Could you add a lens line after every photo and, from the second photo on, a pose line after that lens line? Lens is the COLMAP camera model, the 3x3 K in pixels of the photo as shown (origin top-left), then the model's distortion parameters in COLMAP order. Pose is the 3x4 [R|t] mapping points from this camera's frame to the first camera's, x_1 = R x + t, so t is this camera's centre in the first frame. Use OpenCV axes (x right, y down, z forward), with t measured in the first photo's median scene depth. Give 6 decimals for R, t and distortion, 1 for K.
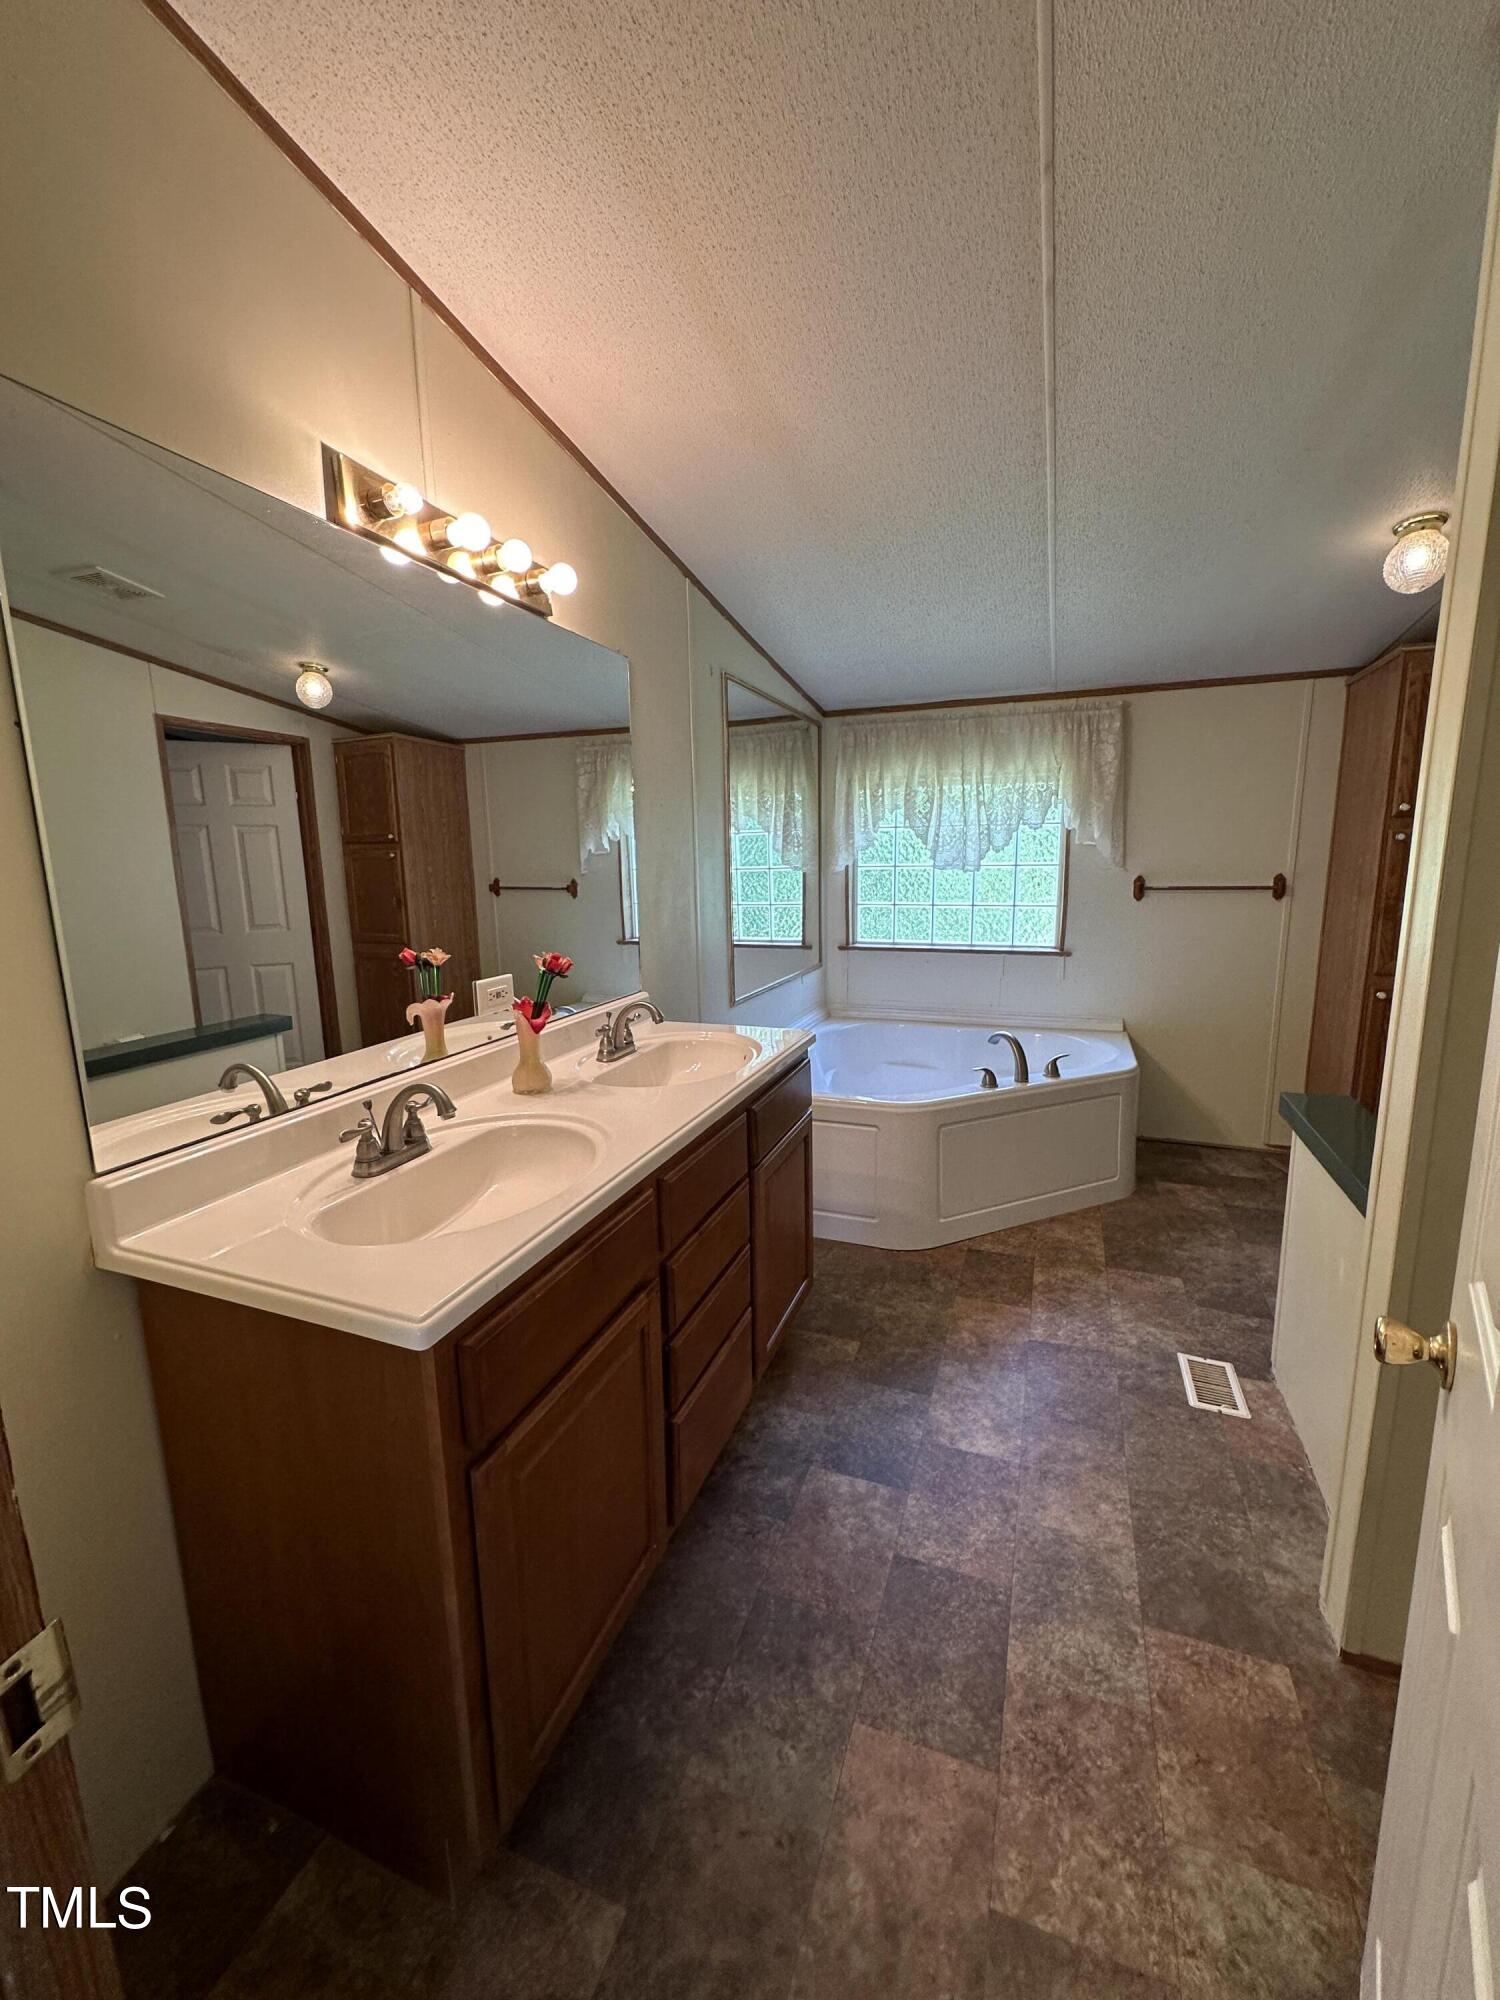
lens RADIAL K [[805.3, 0, 753.2], [0, 805.3, 997.3], [0, 0, 1]] dist [-0.001301, 0.000648]
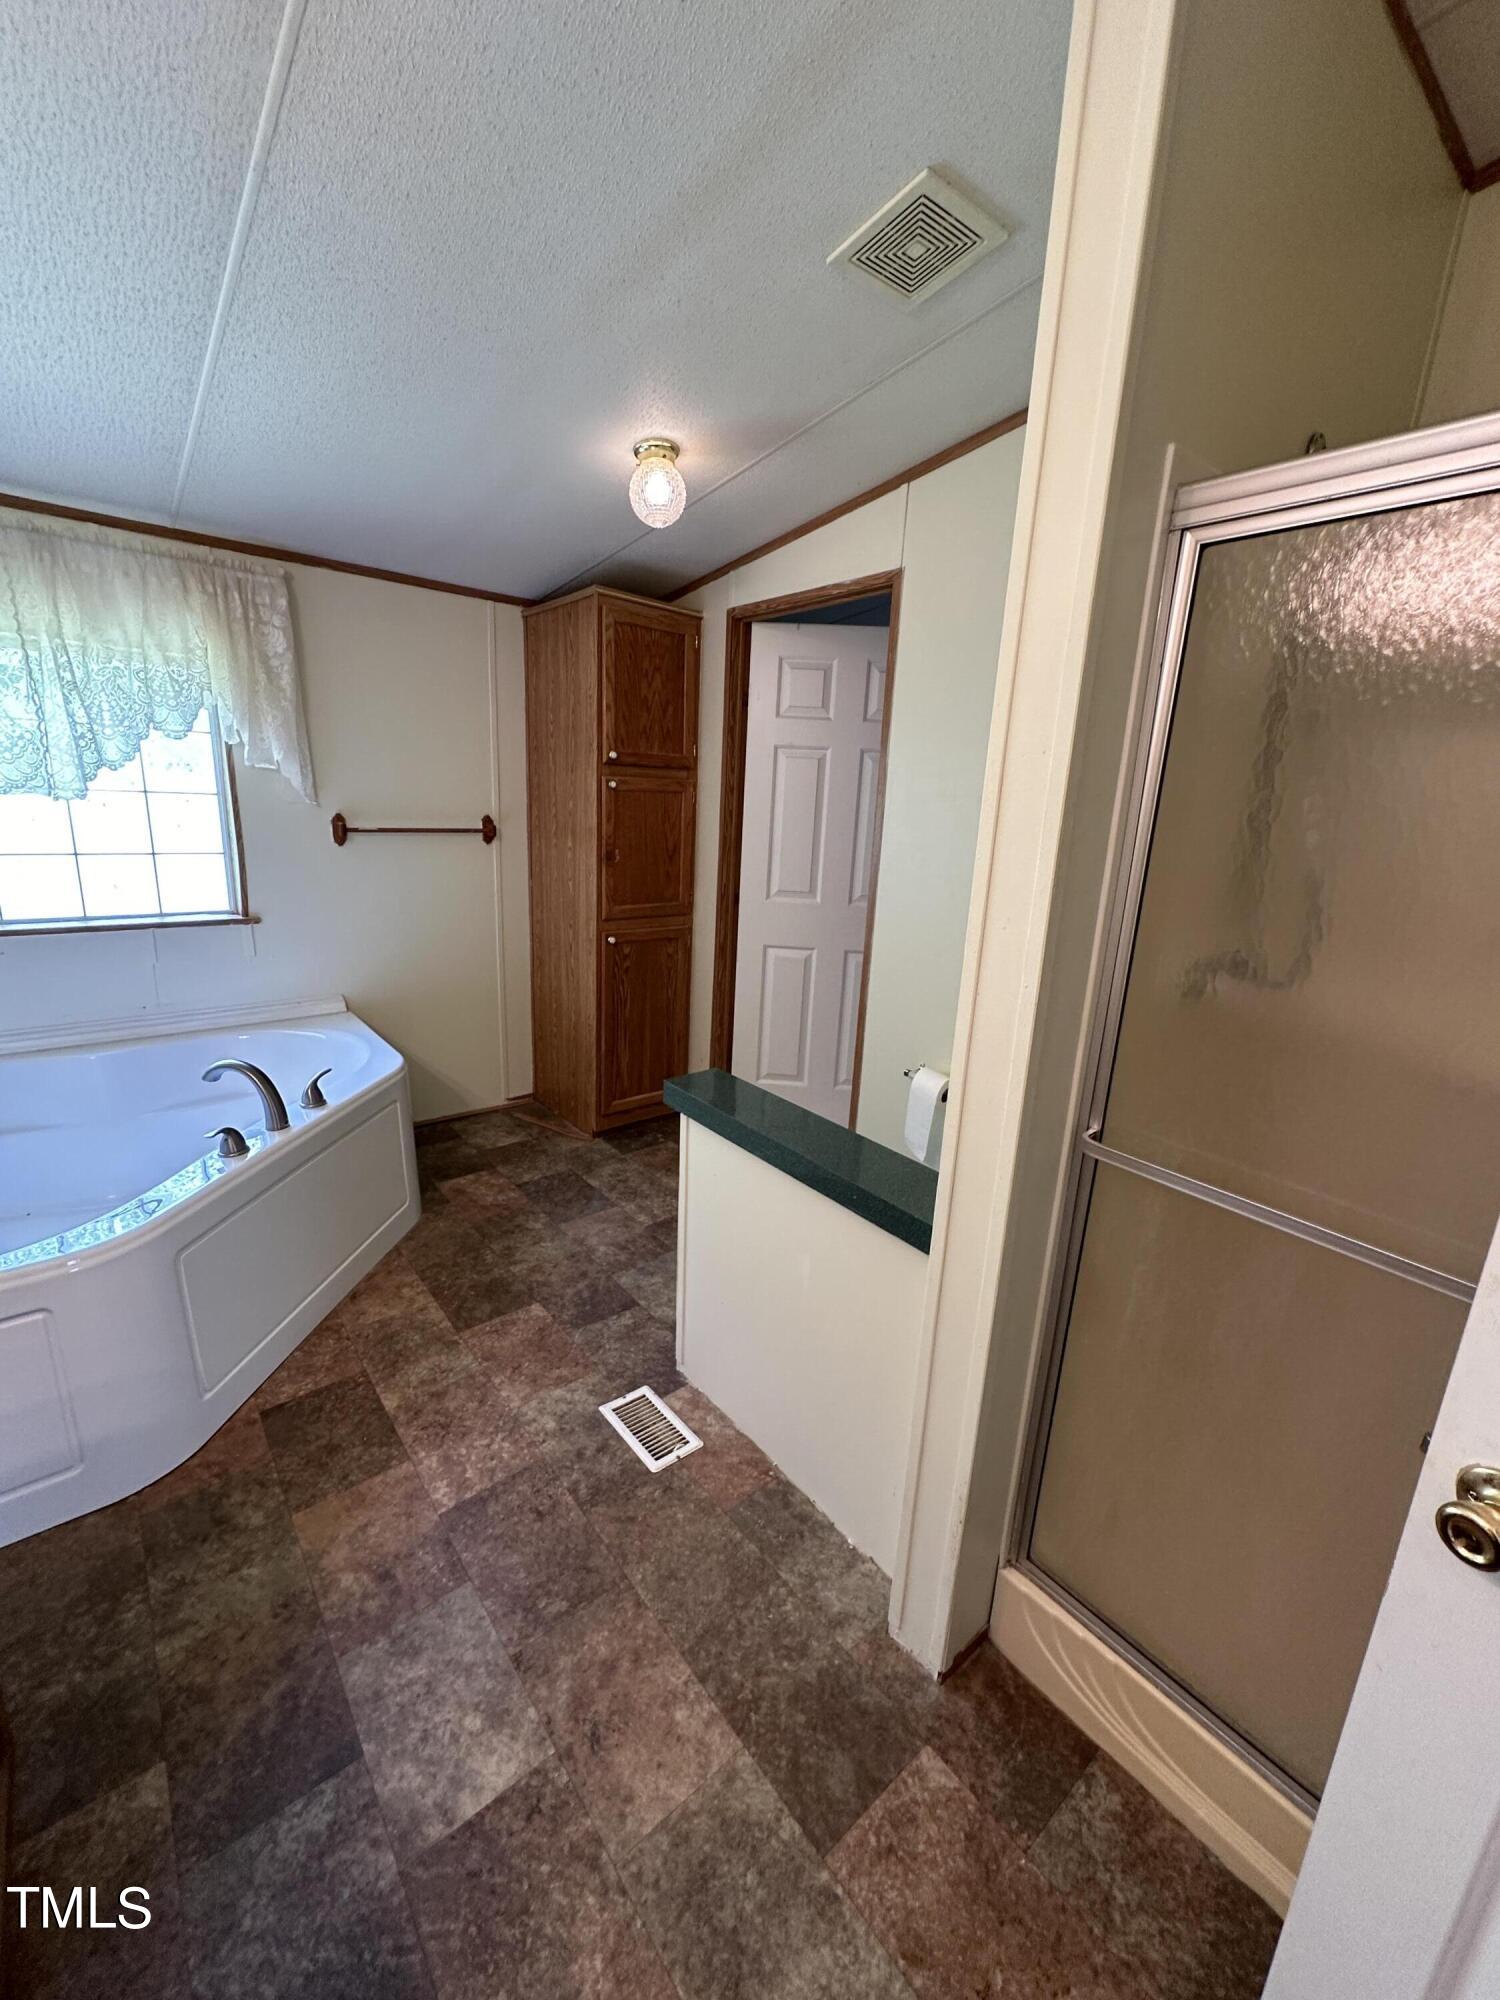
lens RADIAL K [[805.3, 0, 751.6], [0, 805.3, 998.3], [0, 0, 1]] dist [-0.001301, 0.000648]
pose [[0.494762, -0.174939, 0.851238, -0.024580], [0.094132, 0.984554, 0.147624, -0.066012], [-0.863915, 0.007090, 0.503588, 0.332077]]
